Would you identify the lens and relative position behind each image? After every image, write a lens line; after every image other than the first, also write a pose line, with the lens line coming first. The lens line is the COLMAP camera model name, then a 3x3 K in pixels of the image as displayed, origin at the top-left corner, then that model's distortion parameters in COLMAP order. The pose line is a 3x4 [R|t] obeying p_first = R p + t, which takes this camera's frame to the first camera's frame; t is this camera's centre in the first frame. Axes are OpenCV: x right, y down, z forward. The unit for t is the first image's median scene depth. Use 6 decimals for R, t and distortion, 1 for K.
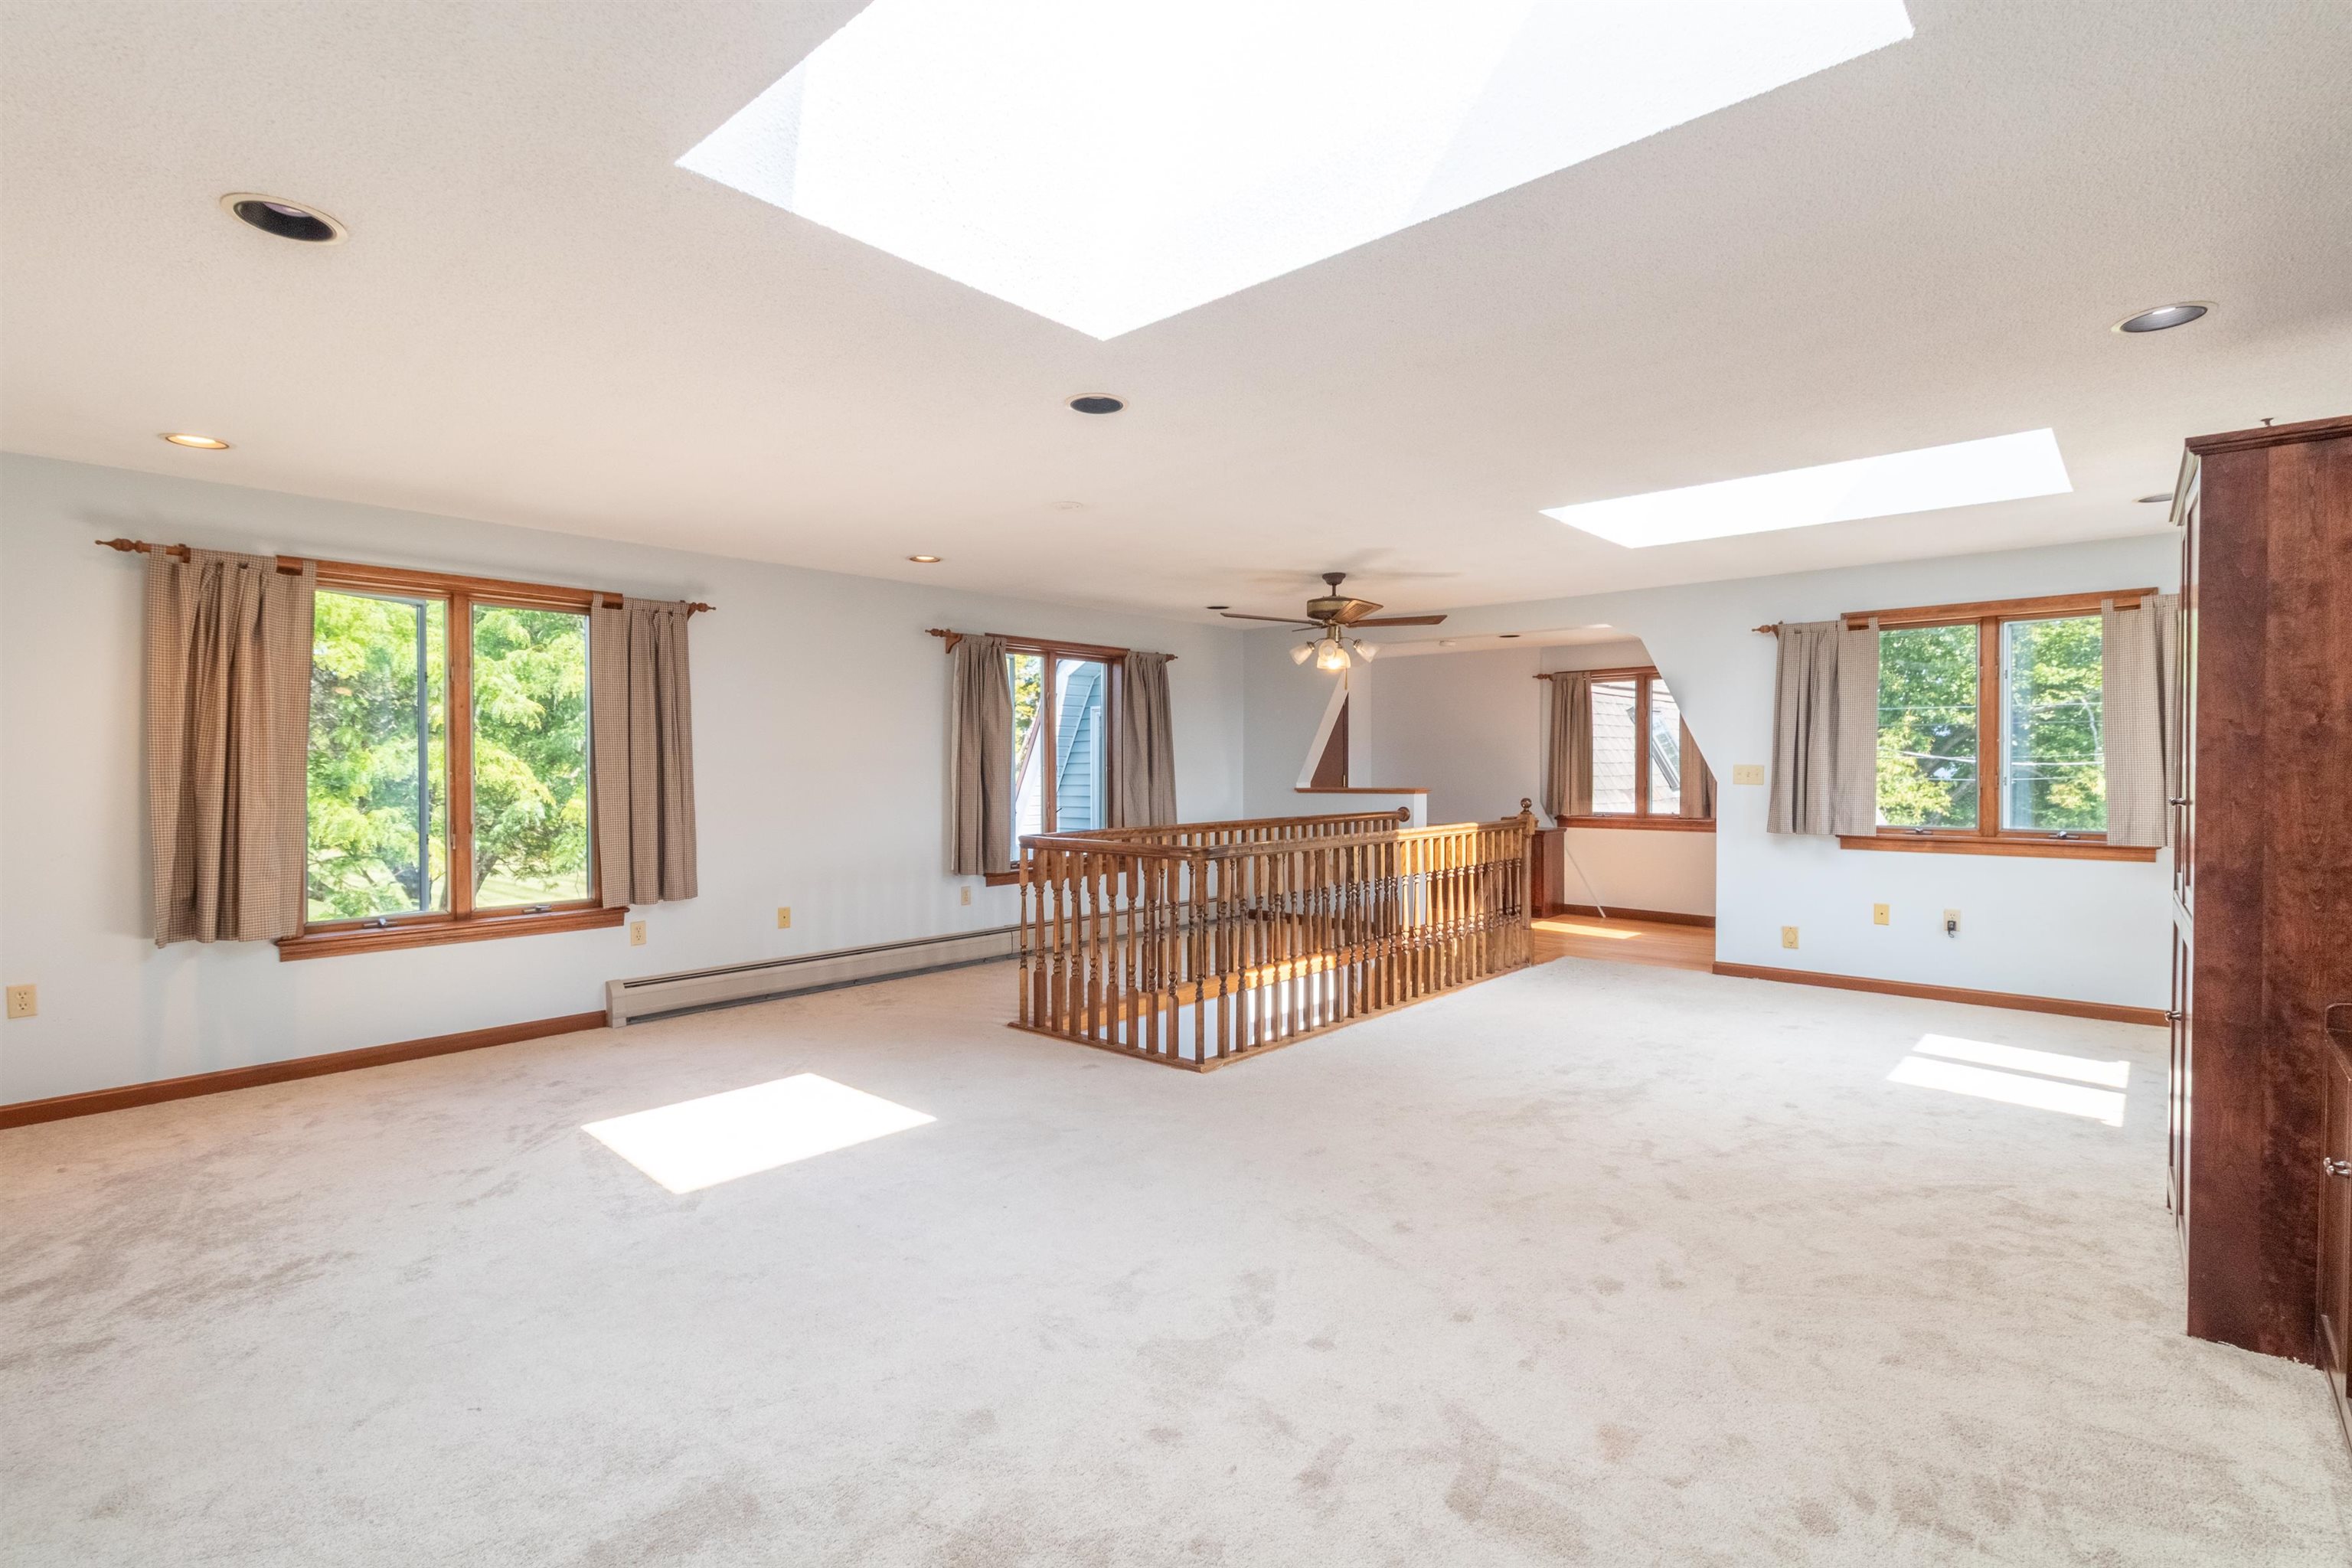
lens RADIAL K [[1105.0, 0, 1193.6], [0, 1105.0, 783.1], [0, 0, 1]] dist [0.001573, 0.000188]
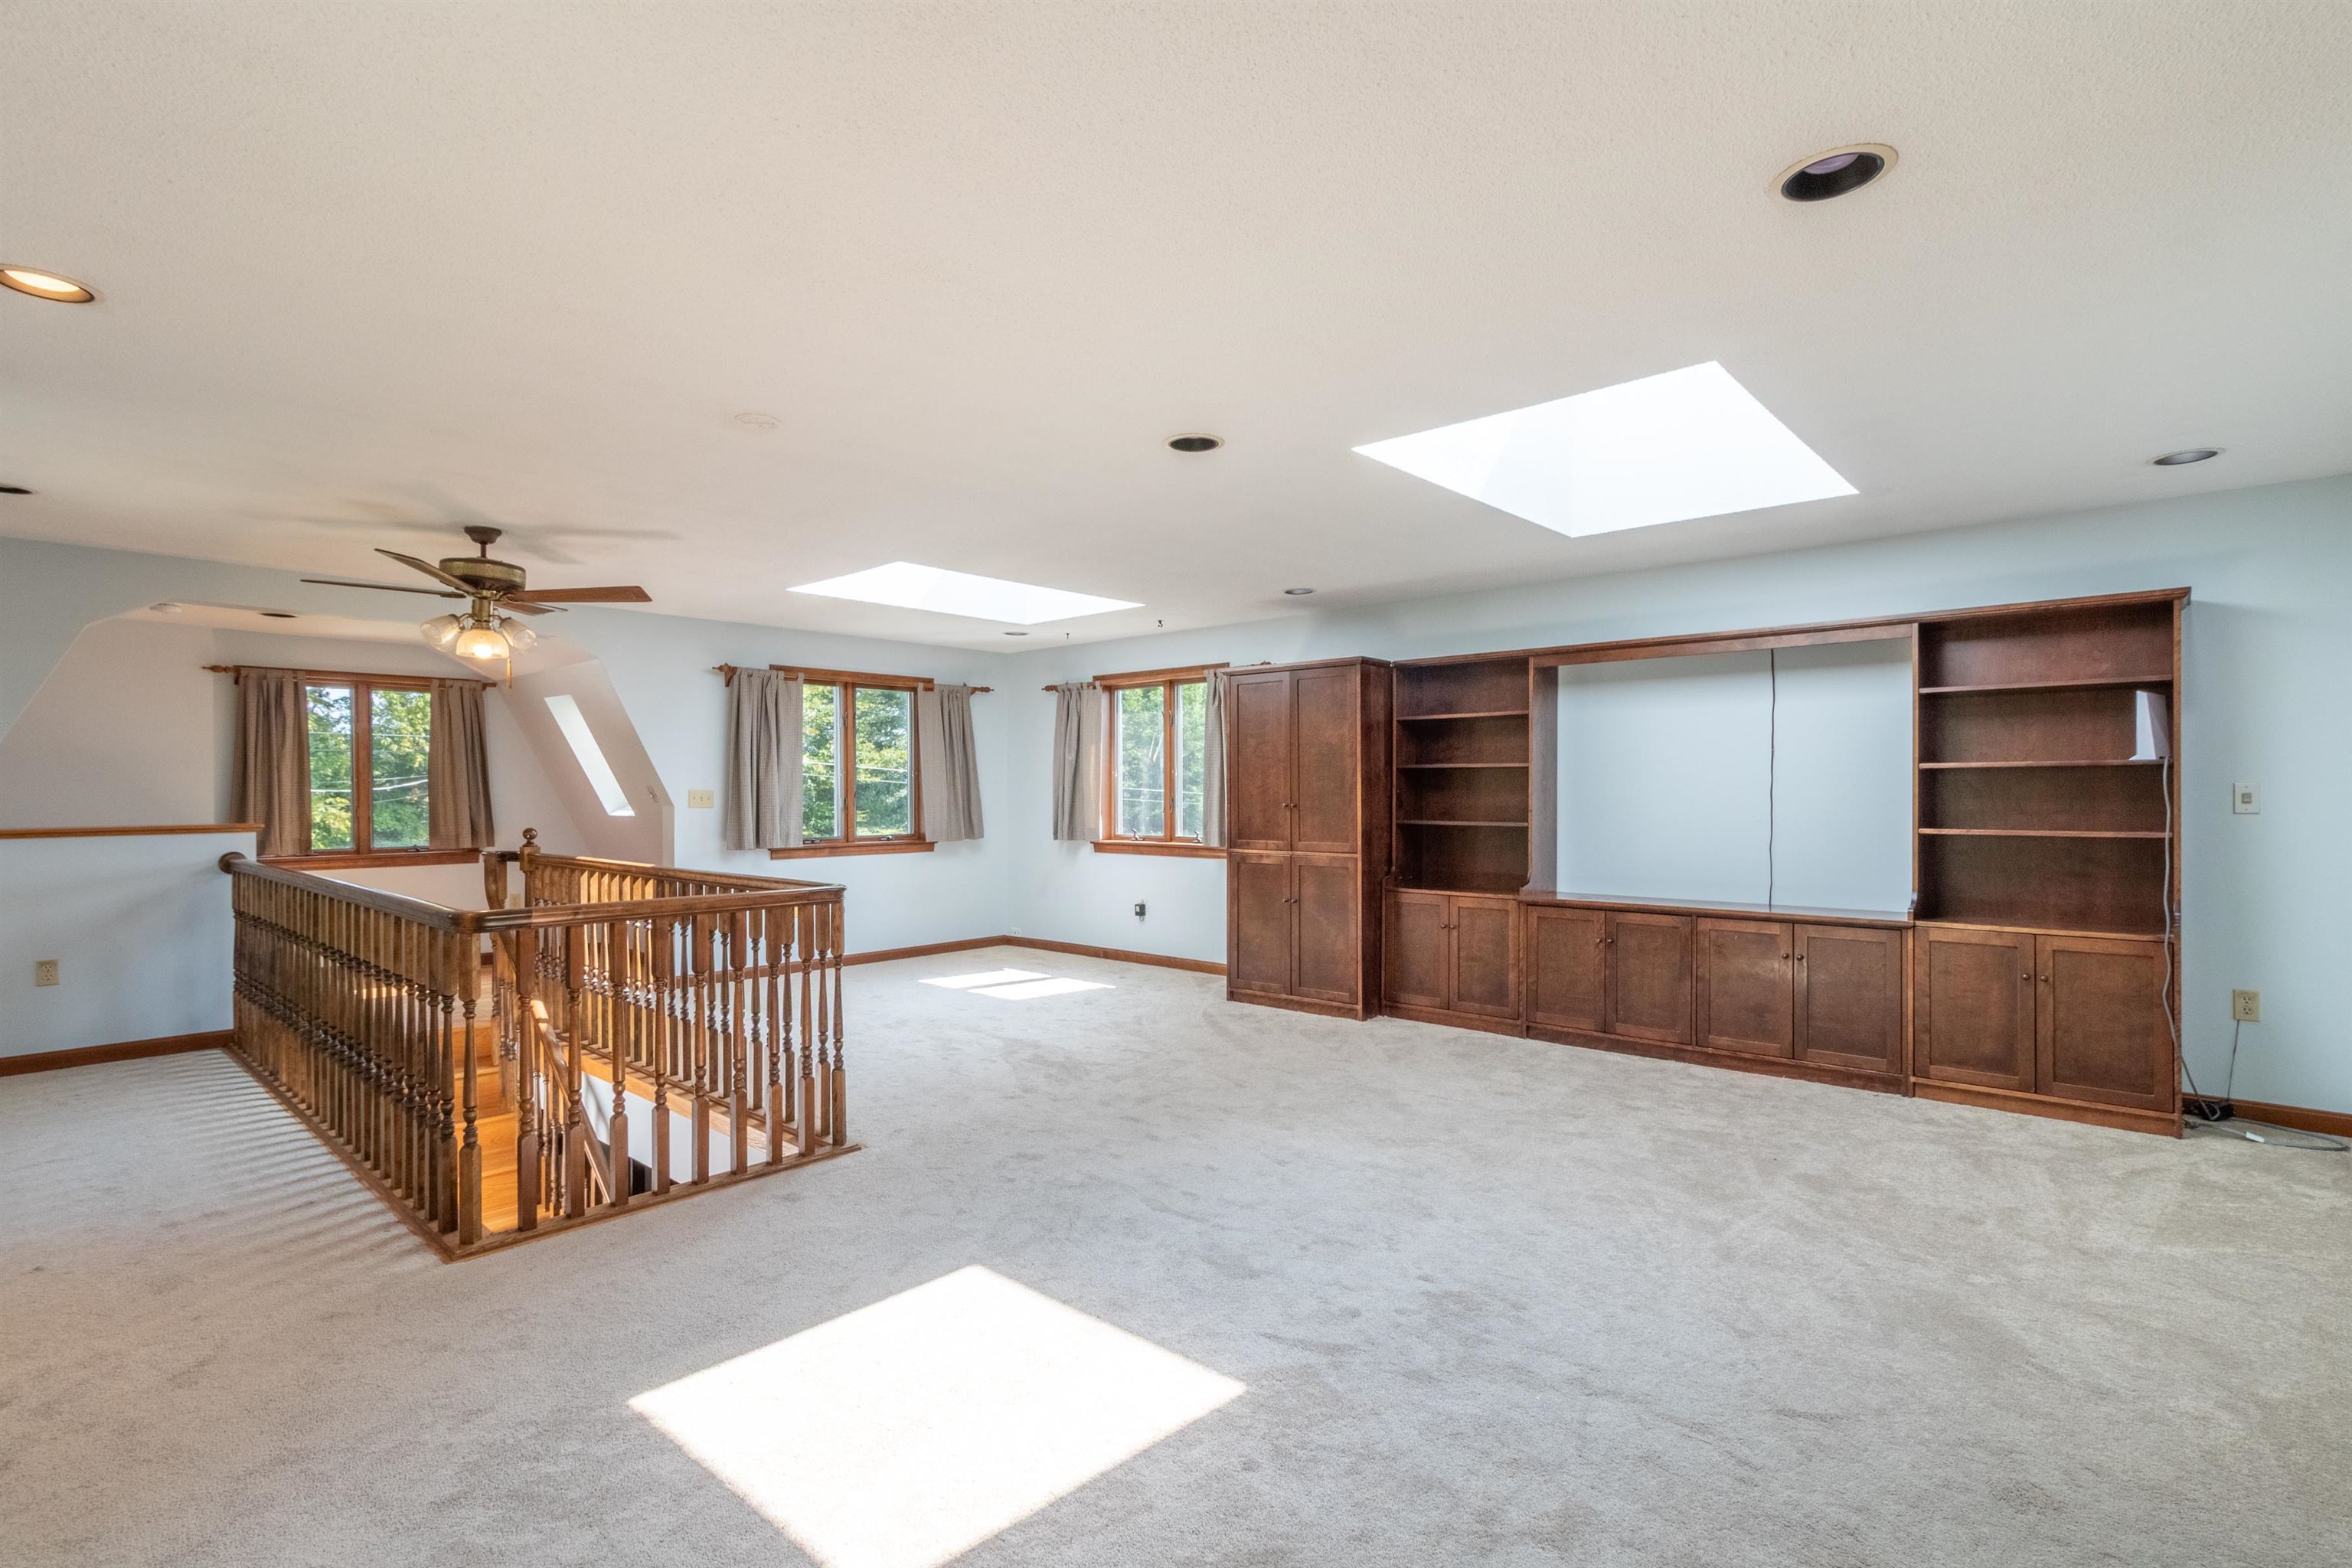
lens RADIAL K [[1105.0, 0, 1193.6], [0, 1105.0, 783.1], [0, 0, 1]] dist [0.001573, 0.000188]
pose [[0.005690, 0.007743, 0.999954, -0.706234], [0.019566, 0.999778, -0.007853, -0.006248], [-0.999792, 0.019610, 0.005538, 0.617895]]
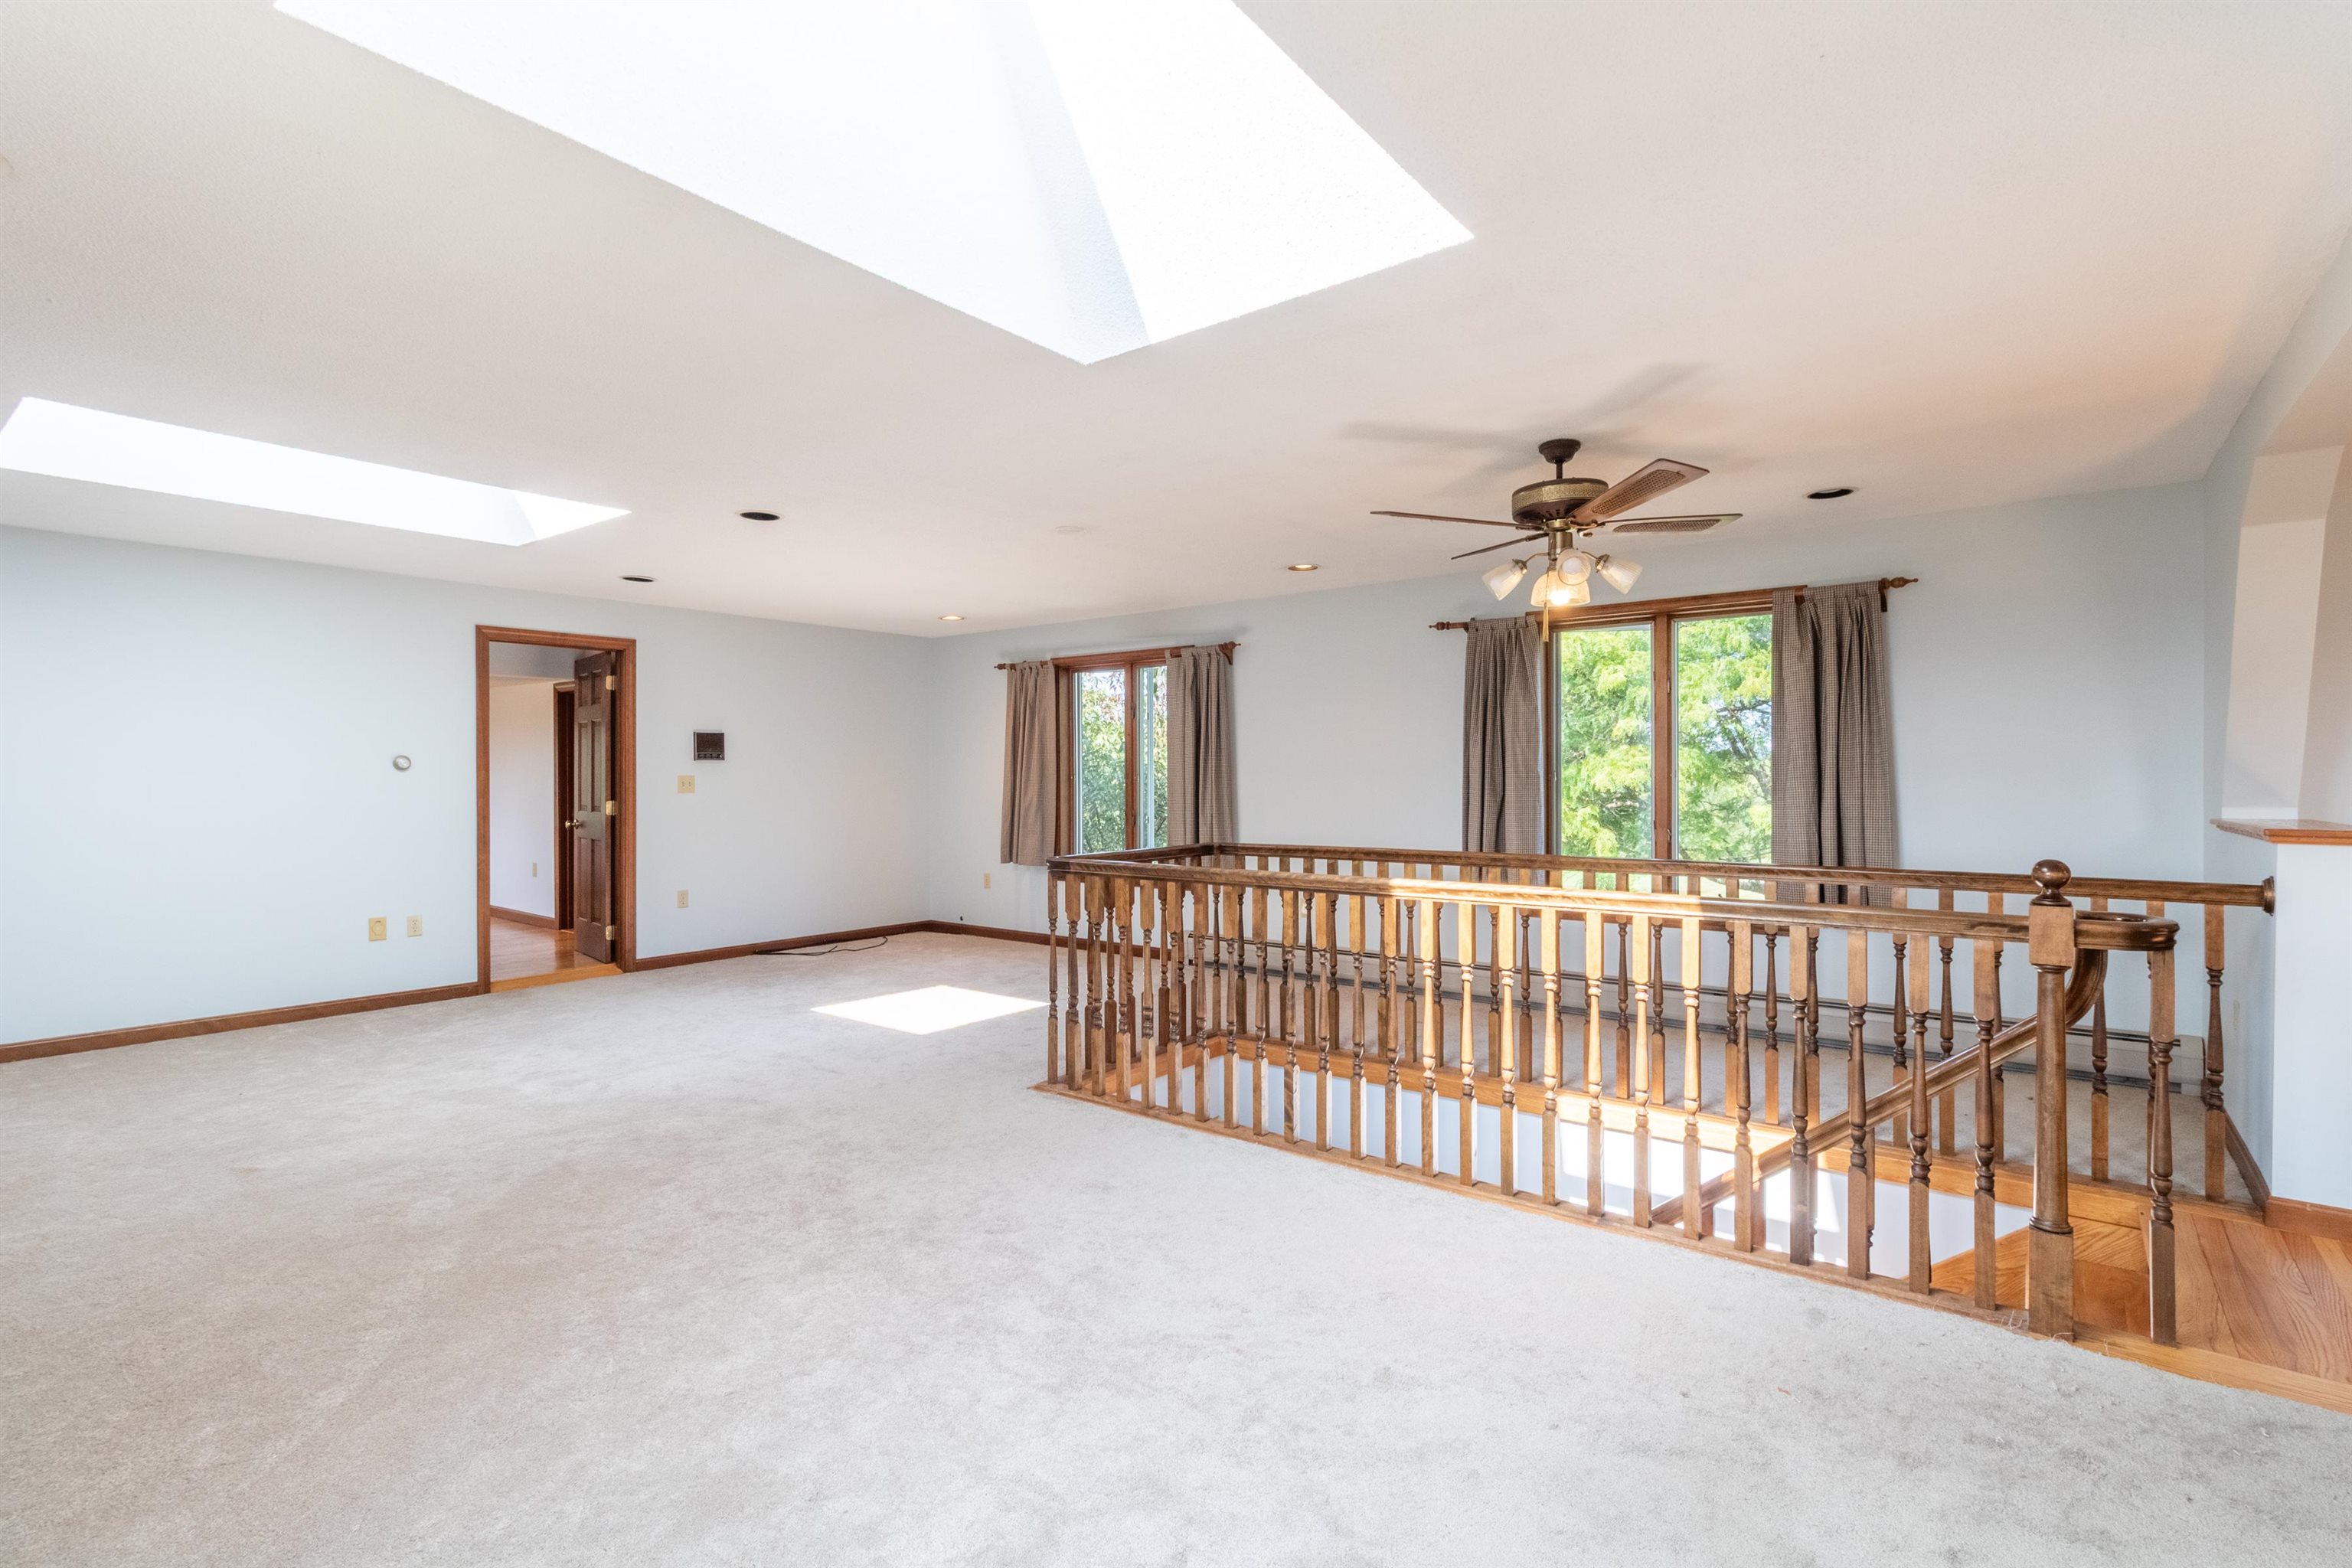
lens RADIAL K [[1105.0, 0, 1193.6], [0, 1105.0, 783.1], [0, 0, 1]] dist [0.001573, 0.000188]
pose [[0.059894, 0.008563, -0.998168, 0.812773], [-0.011925, 0.999898, 0.007862, -0.014279], [0.998133, 0.011433, 0.059990, 0.908066]]
